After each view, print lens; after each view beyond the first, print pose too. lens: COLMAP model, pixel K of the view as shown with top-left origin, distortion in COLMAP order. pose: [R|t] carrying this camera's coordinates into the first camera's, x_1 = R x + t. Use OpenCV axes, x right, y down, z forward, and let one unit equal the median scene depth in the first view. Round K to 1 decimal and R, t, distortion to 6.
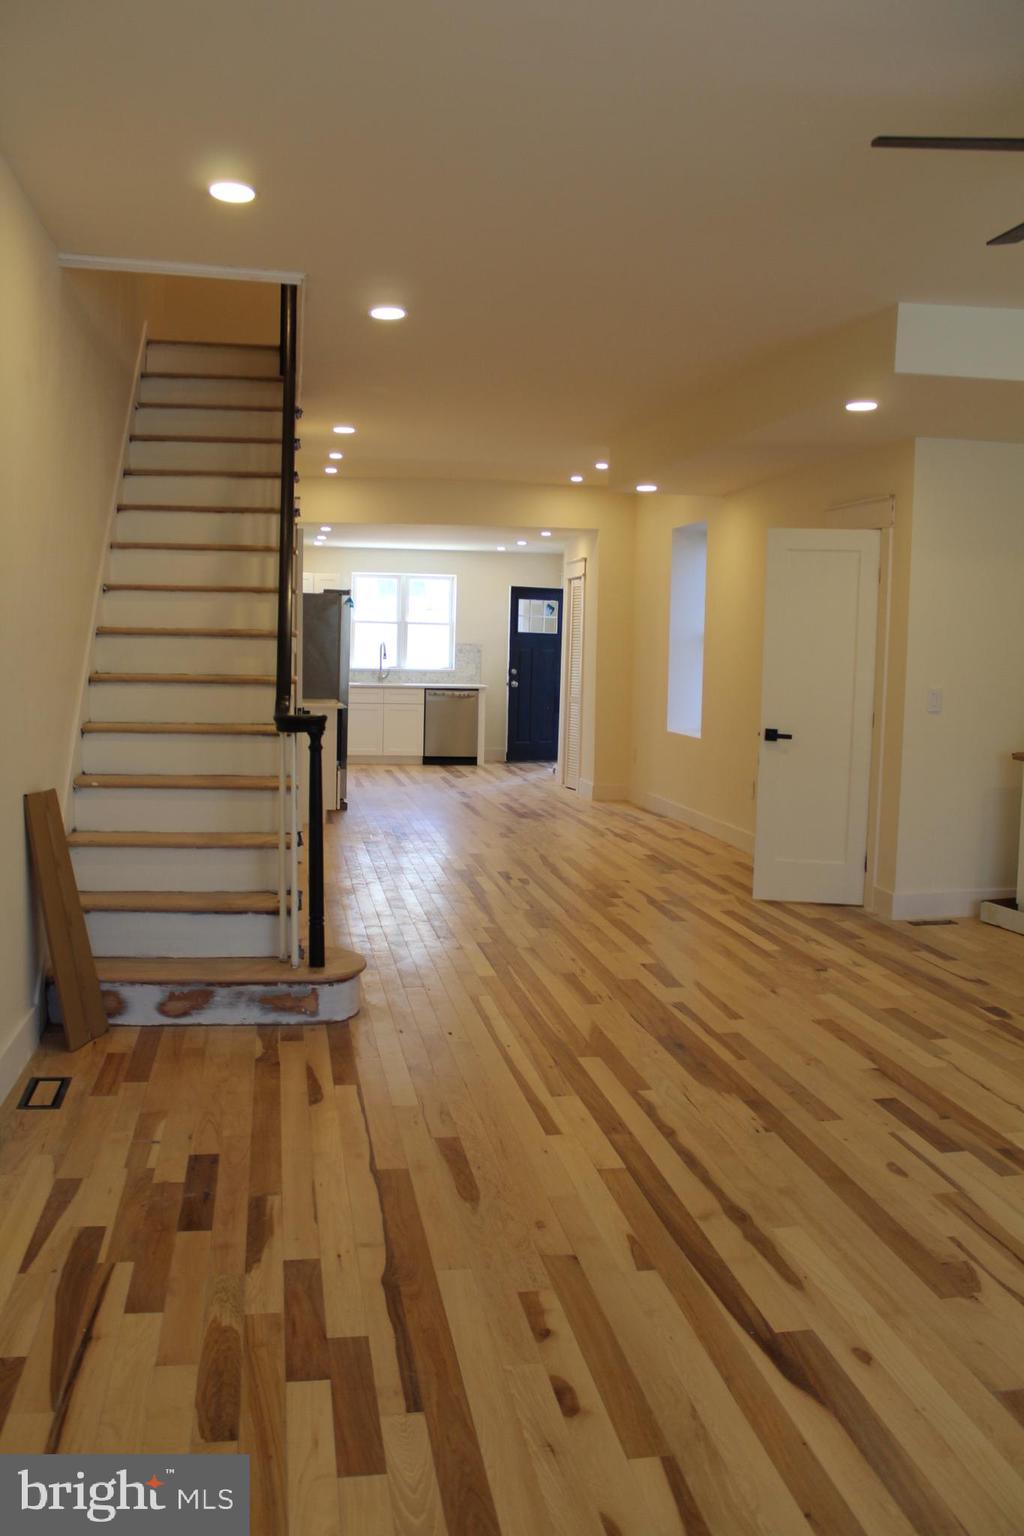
lens RADIAL K [[1277.9, 0, 494.4], [0, 1277.9, 764.7], [0, 0, 1]] dist [-0.167409, 0.150458]
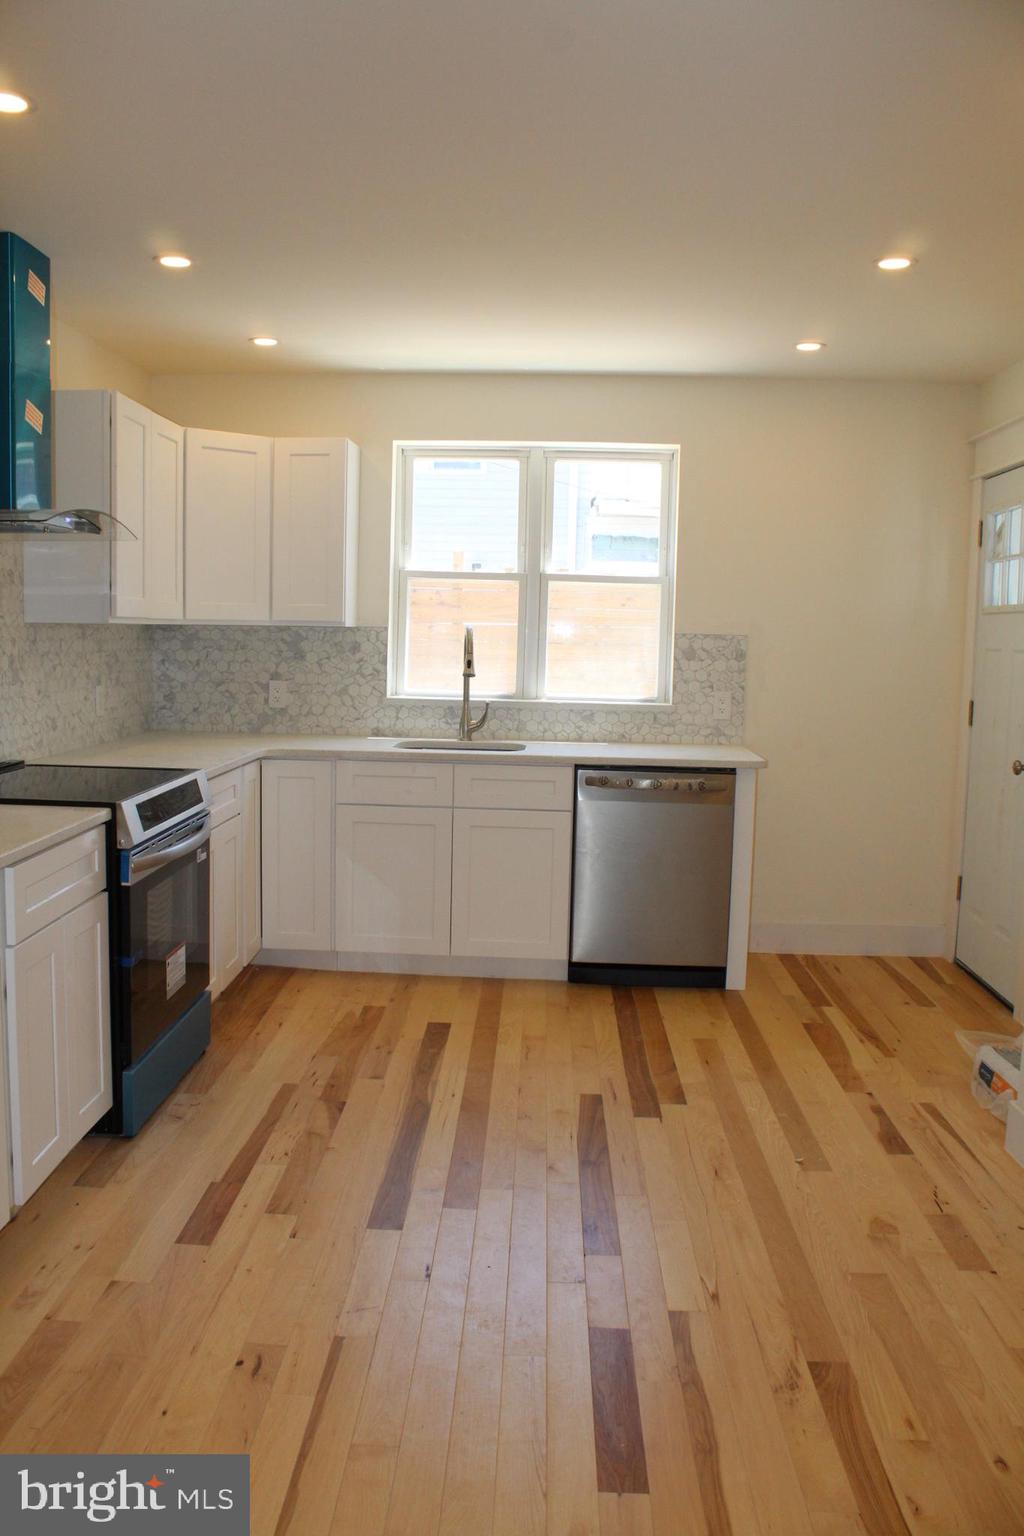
lens RADIAL K [[1277.9, 0, 494.4], [0, 1277.9, 764.7], [0, 0, 1]] dist [-0.167409, 0.150458]
pose [[0.976354, 0.022379, -0.215017, -0.005485], [-0.021582, 0.999749, 0.006054, -0.152629], [0.215099, -0.001270, 0.976592, 1.655336]]
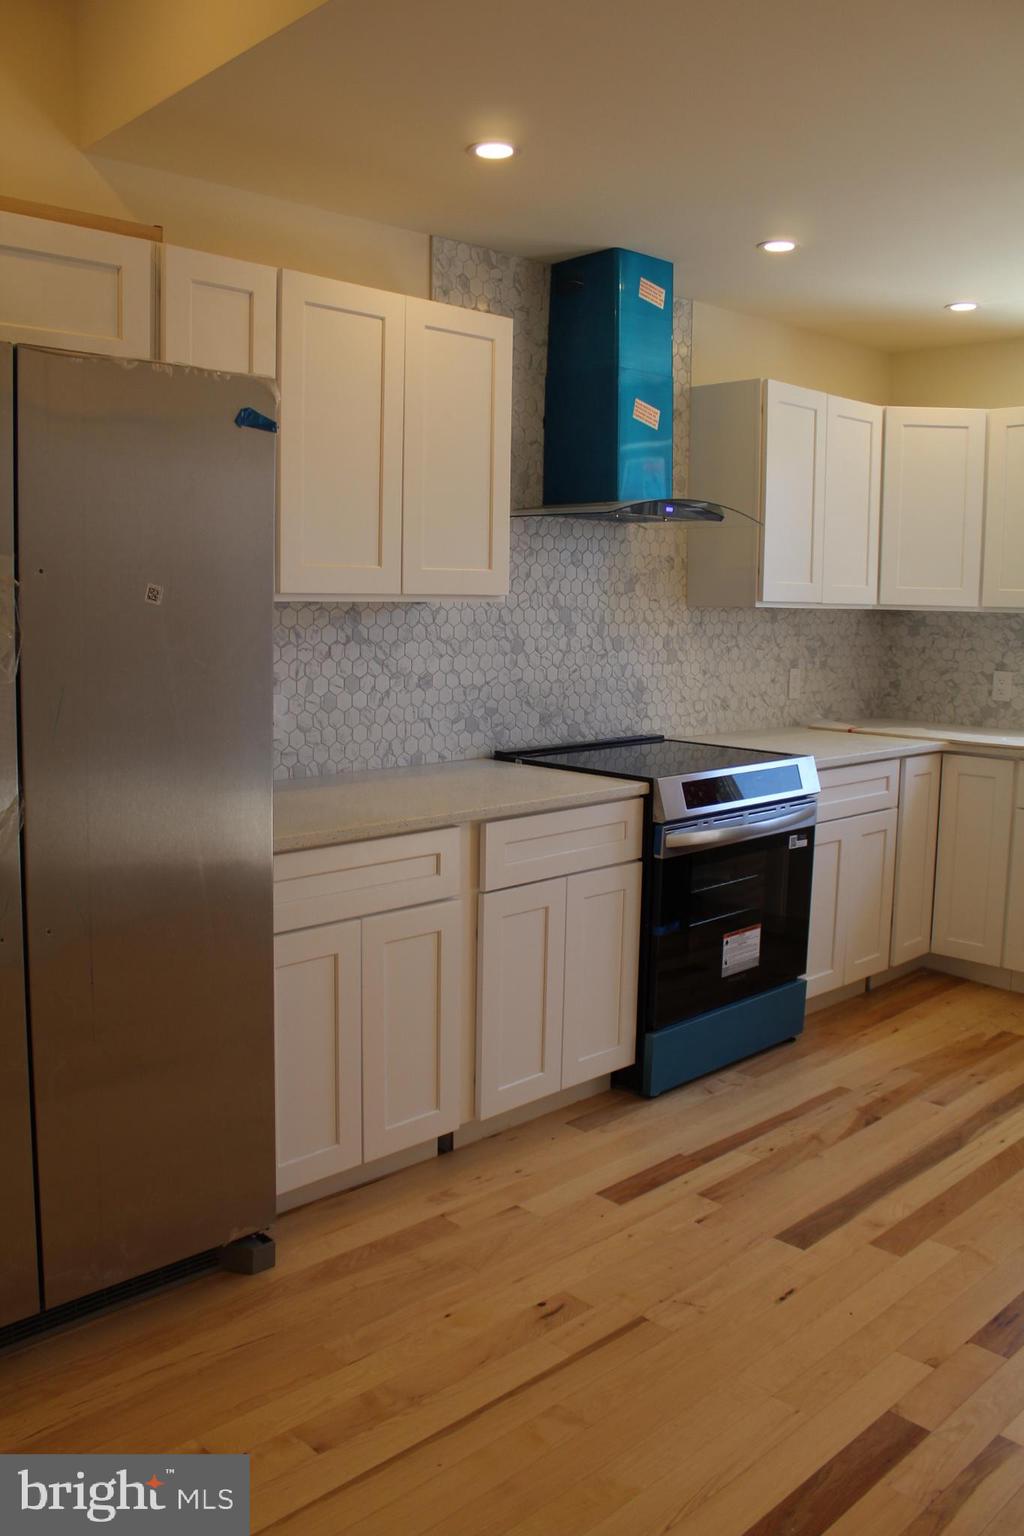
lens RADIAL K [[1299.7, 0, 476.1], [0, 1299.7, 766.4], [0, 0, 1]] dist [-0.167603, 0.152459]
pose [[0.551175, 0.095258, -0.828934, 0.166060], [-0.081787, 0.994846, 0.059942, -0.163716], [0.830372, 0.034757, 0.556125, 1.760358]]
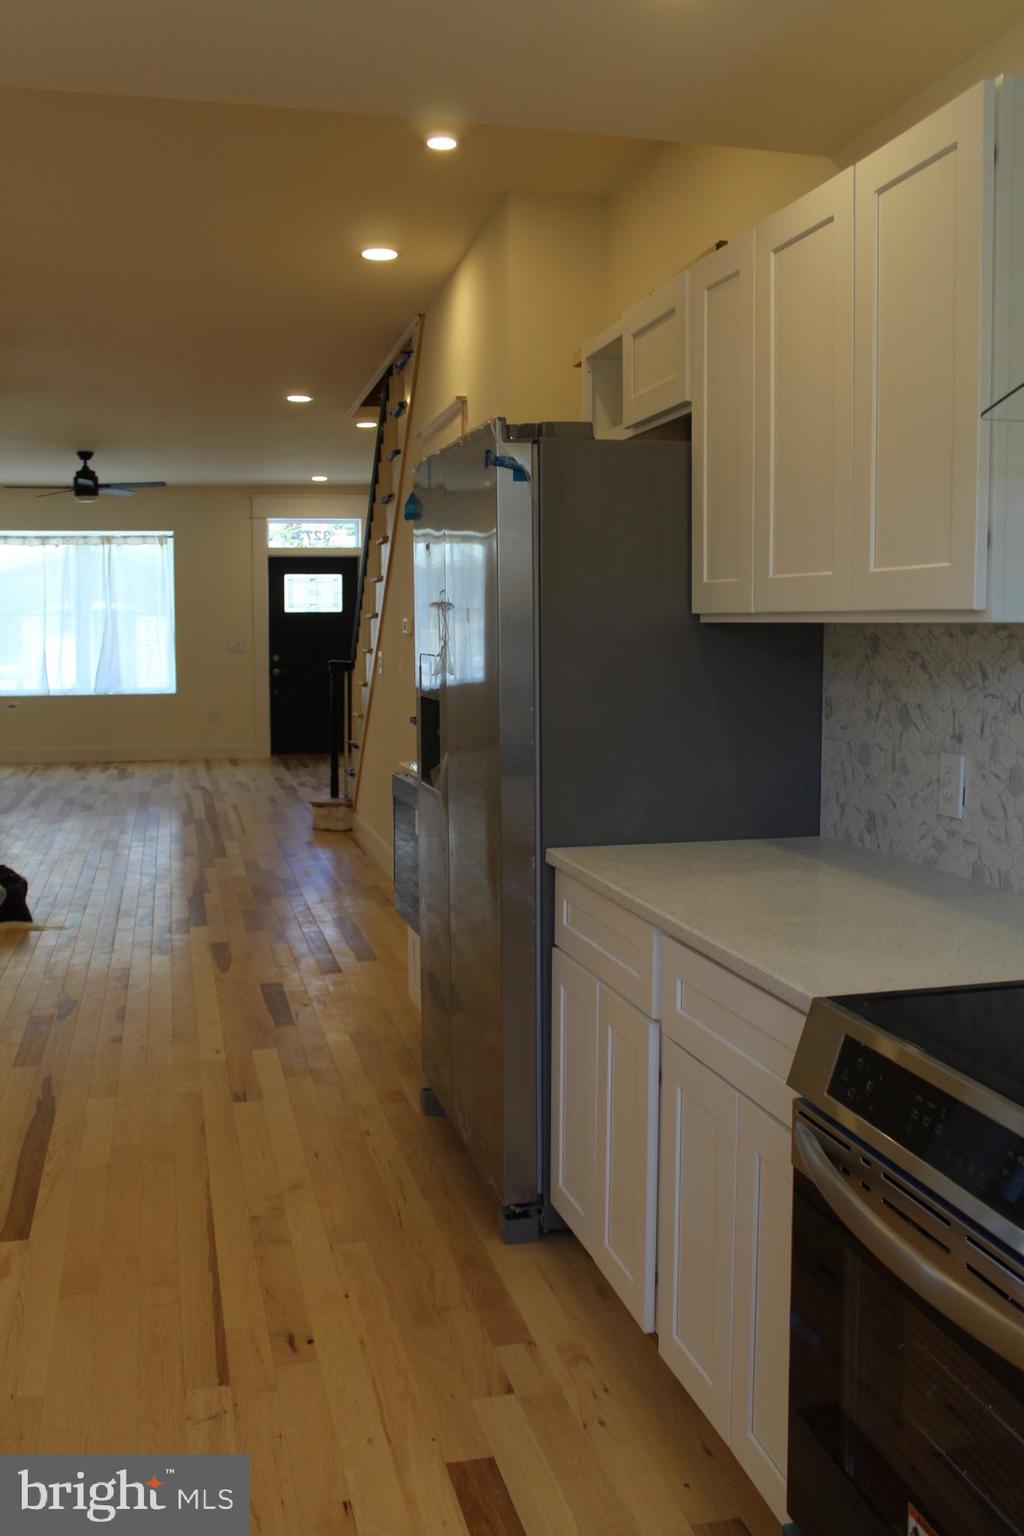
lens RADIAL K [[1360.7, 0, 486.7], [0, 1360.7, 765.2], [0, 0, 1]] dist [-0.162579, 0.156575]
pose [[-0.998027, -0.013315, -0.061363, -0.198582], [-0.025059, 0.980521, 0.194809, -0.231528], [0.057573, 0.195962, -0.978920, 2.433305]]
